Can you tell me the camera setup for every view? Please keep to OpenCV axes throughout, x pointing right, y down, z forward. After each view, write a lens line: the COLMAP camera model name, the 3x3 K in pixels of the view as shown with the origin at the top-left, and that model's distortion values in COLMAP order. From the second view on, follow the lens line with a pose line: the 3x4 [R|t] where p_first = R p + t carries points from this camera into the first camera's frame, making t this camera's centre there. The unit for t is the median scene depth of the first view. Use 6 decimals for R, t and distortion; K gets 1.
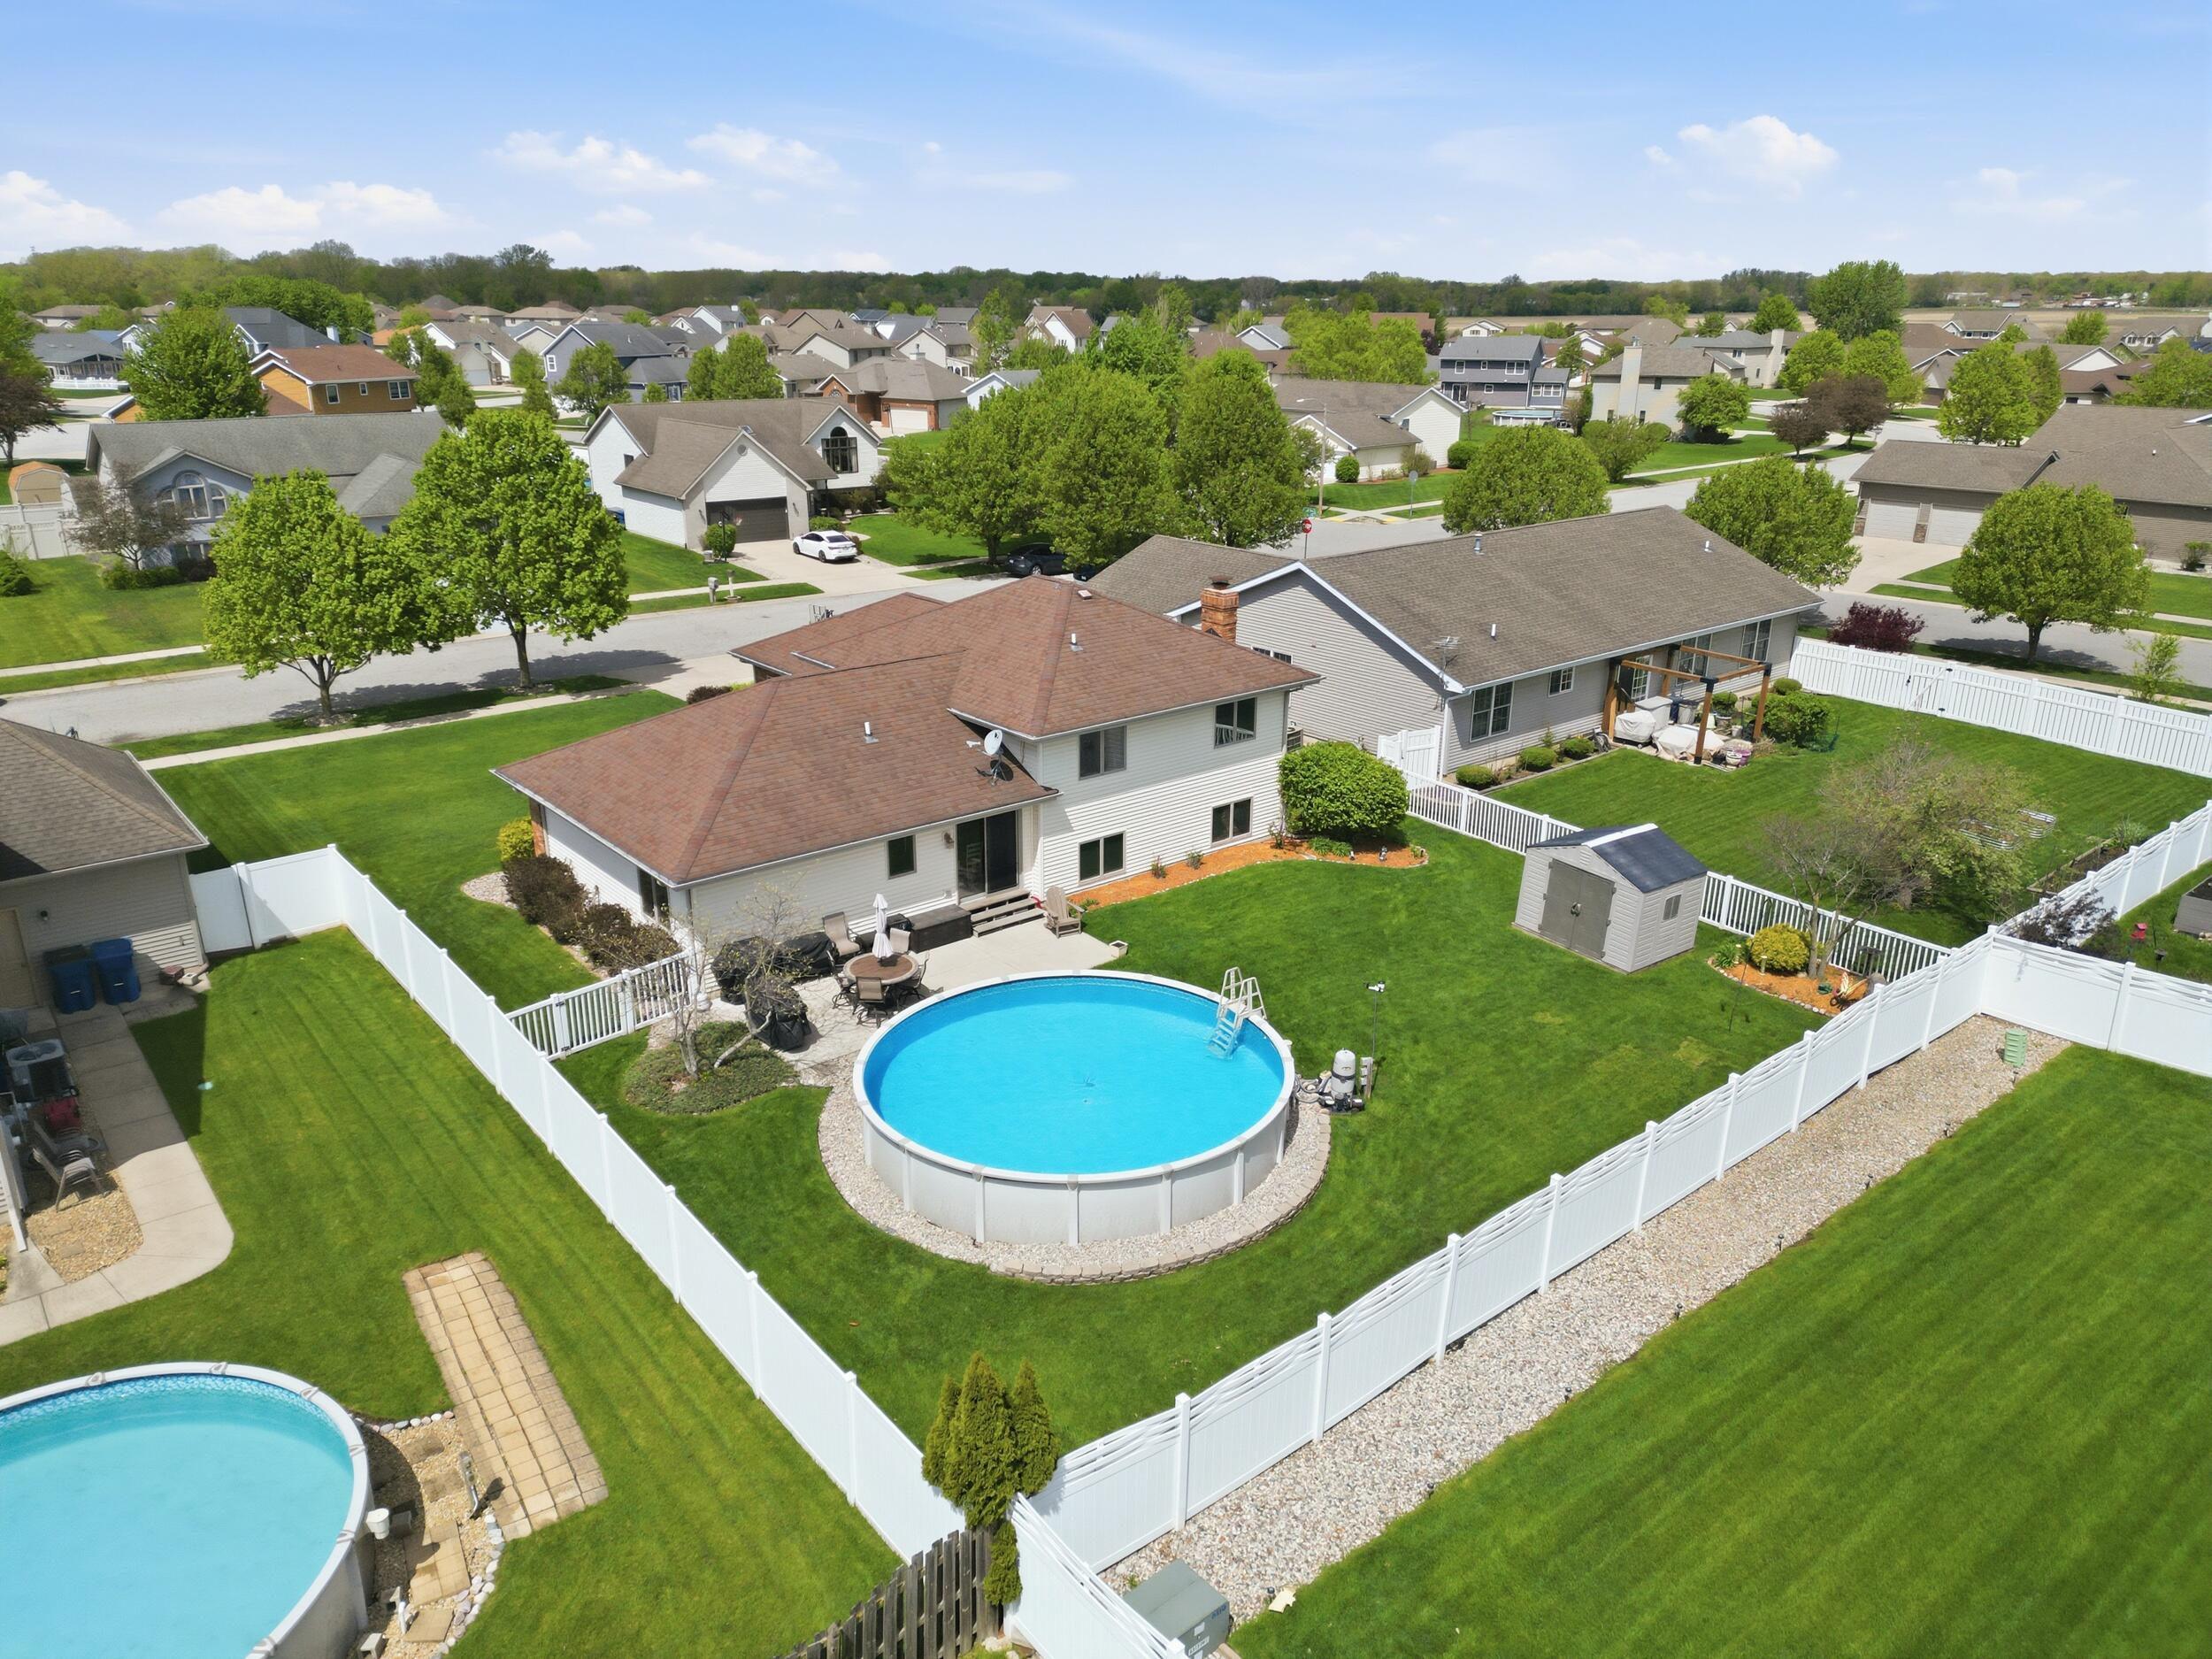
lens RADIAL K [[1525.0, 0, 1106.0], [0, 1525.0, 829.5], [0, 0, 1]] dist [0.124532, -0.139245]
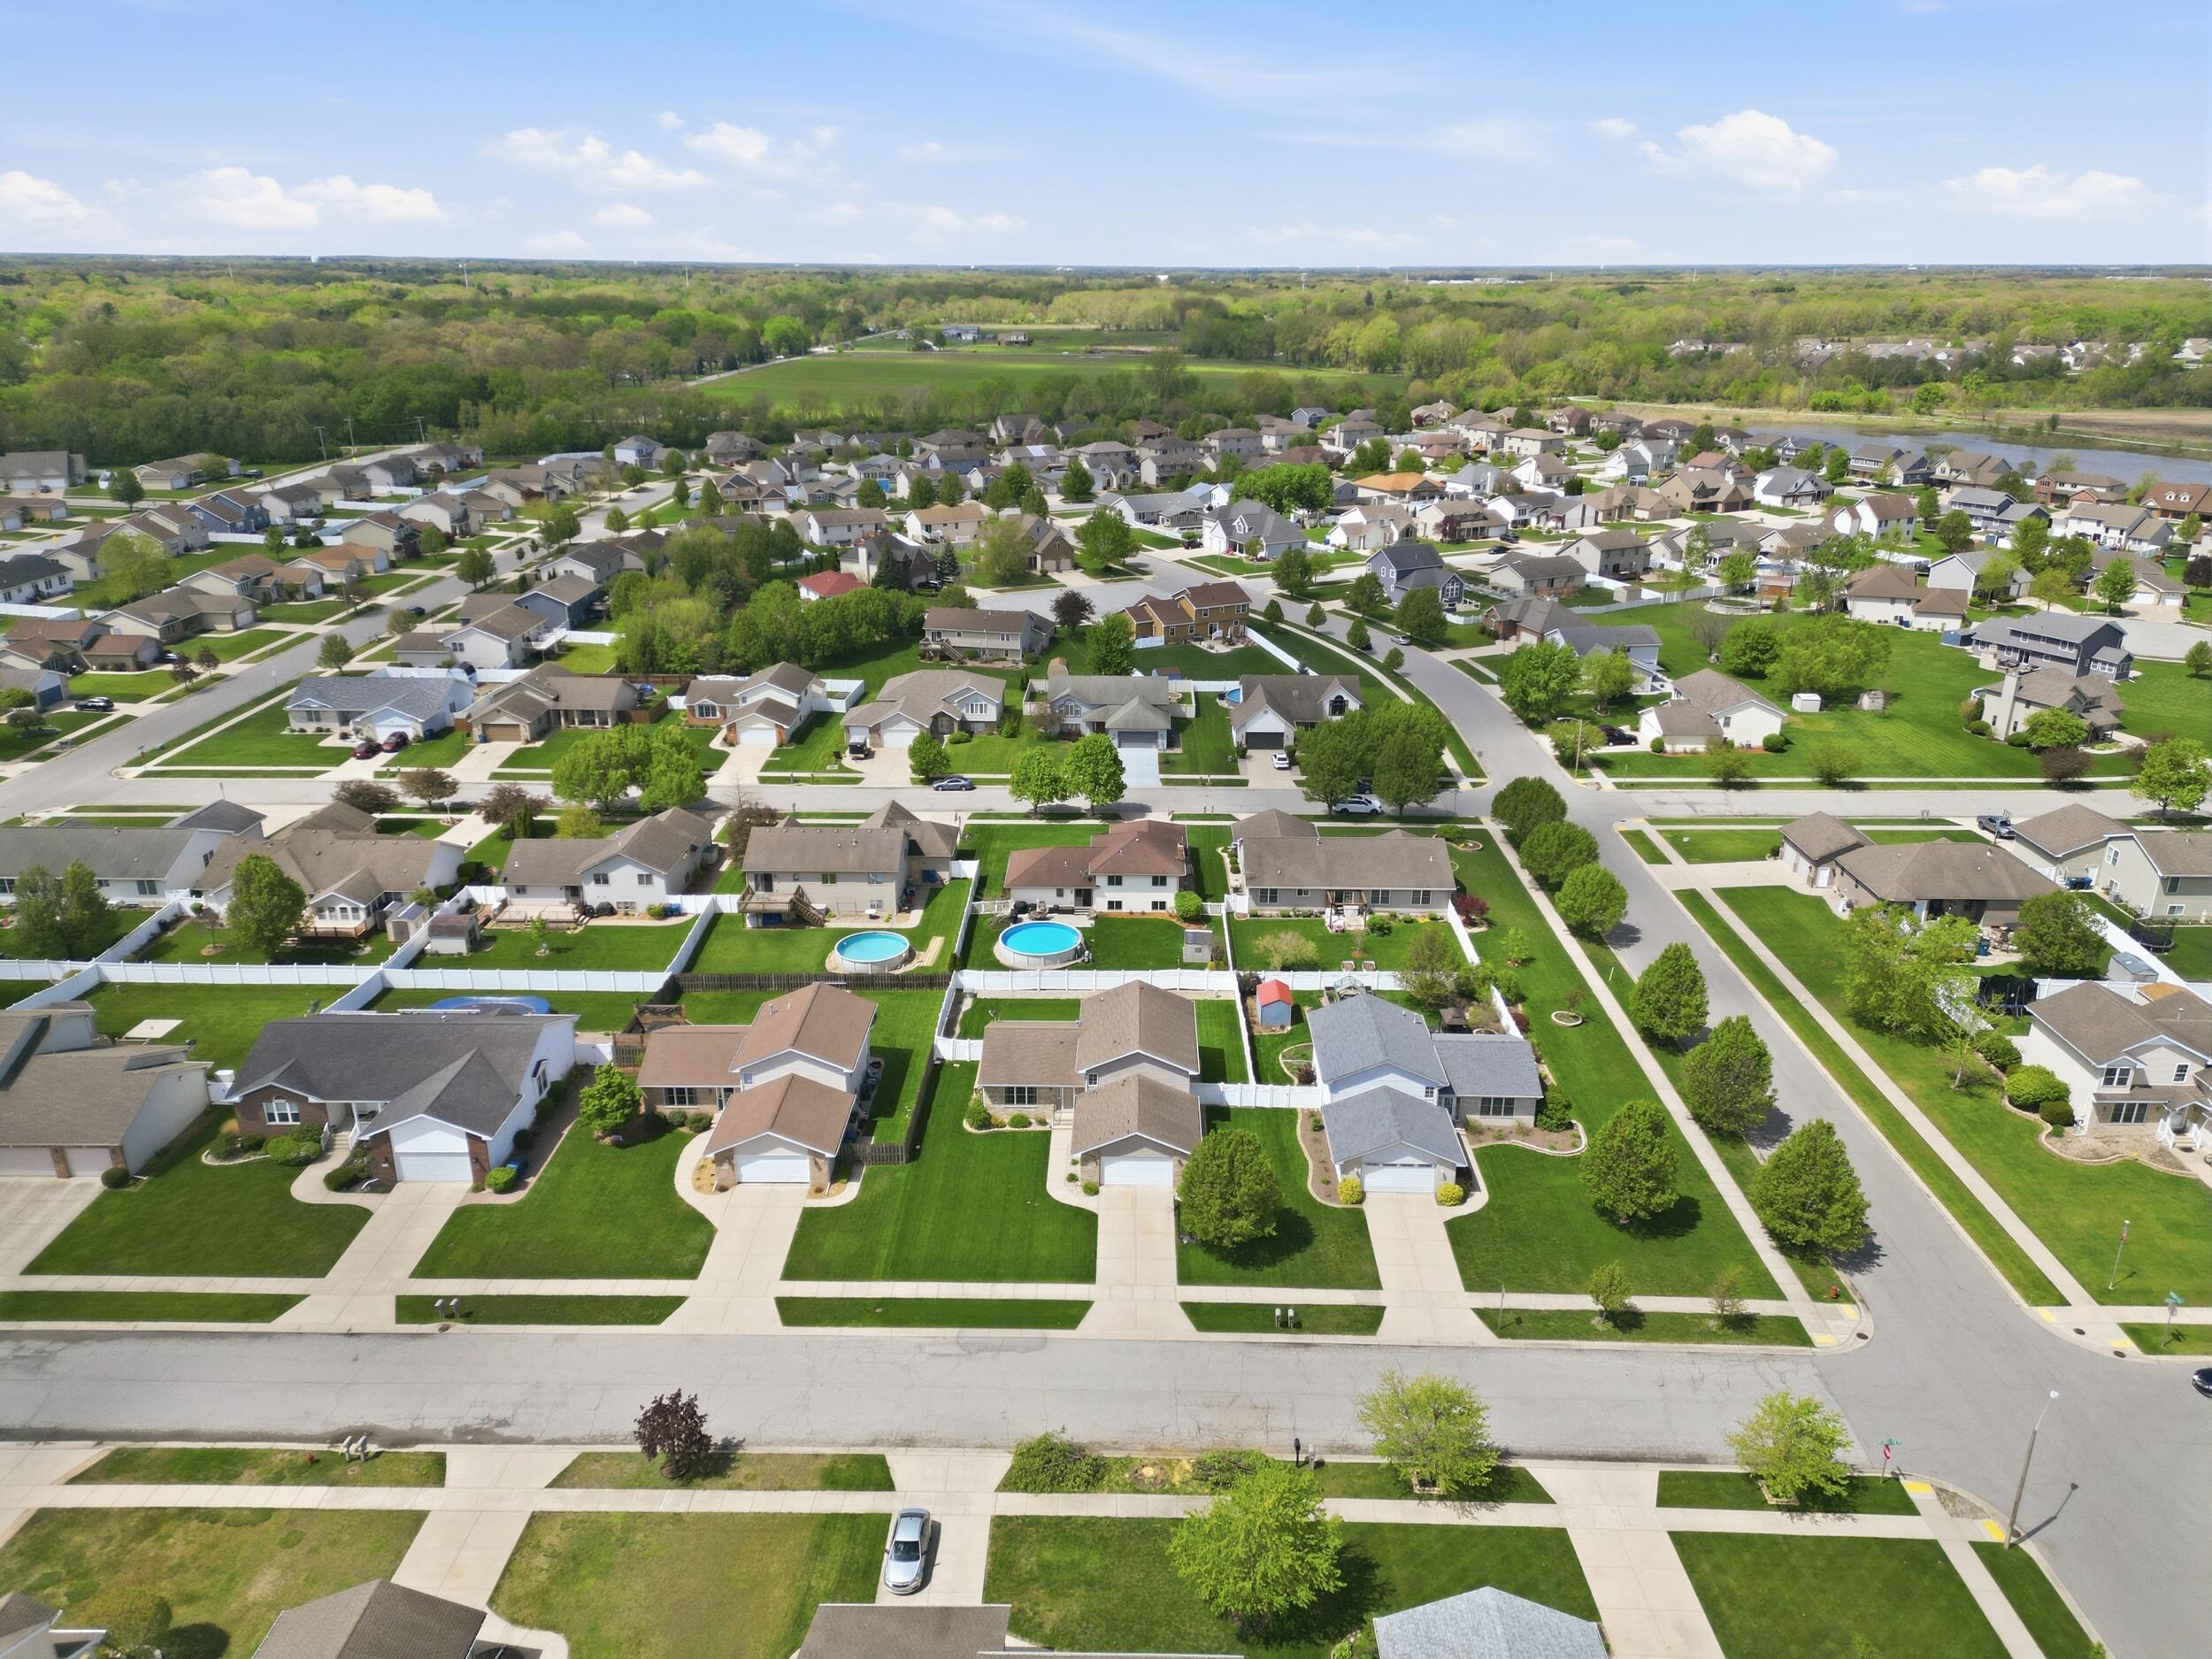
lens RADIAL K [[1525.0, 0, 1106.0], [0, 1525.0, 829.5], [0, 0, 1]] dist [0.124532, -0.139245]
pose [[0.760903, 0.220706, -0.610176, 2.316919], [-0.211789, 0.973349, 0.087962, -0.509836], [0.613328, 0.062298, 0.787367, -2.140251]]
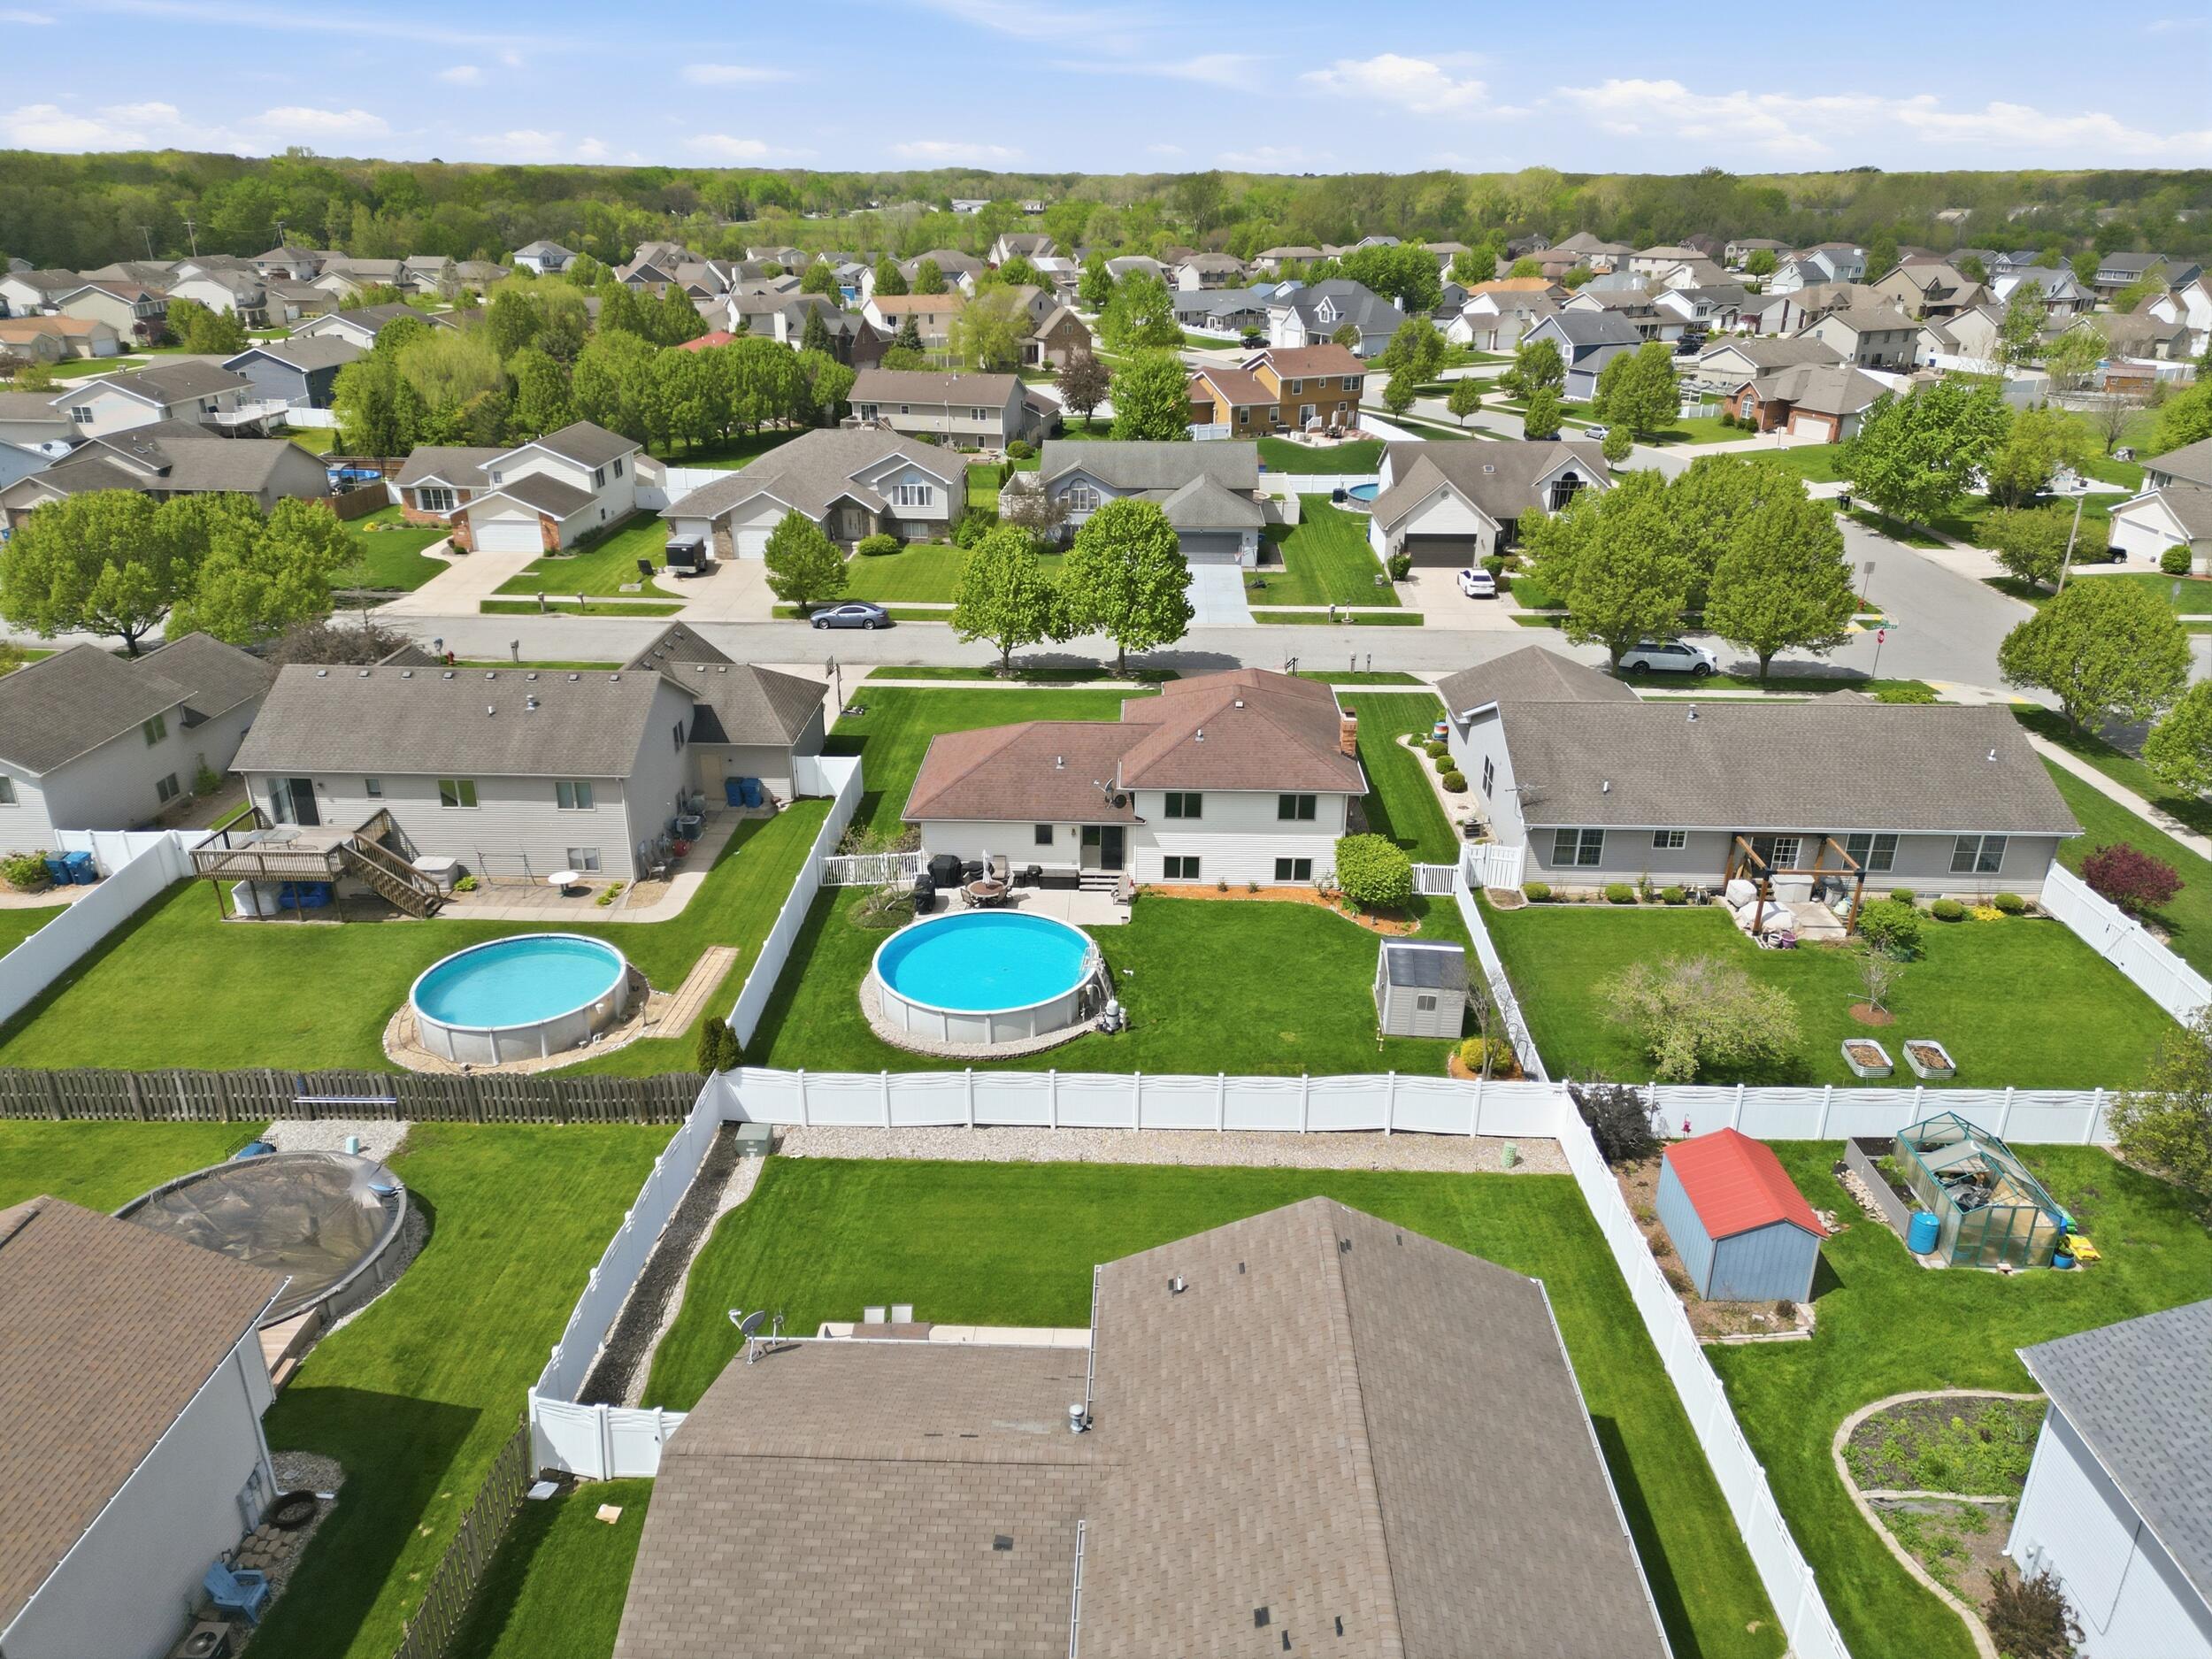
lens RADIAL K [[1525.0, 0, 1106.0], [0, 1525.0, 829.5], [0, 0, 1]] dist [0.124532, -0.139245]
pose [[0.752094, 0.255962, -0.607320, 0.869243], [-0.218865, 0.966206, 0.136179, -0.214393], [0.621653, 0.030502, 0.782699, -0.303795]]
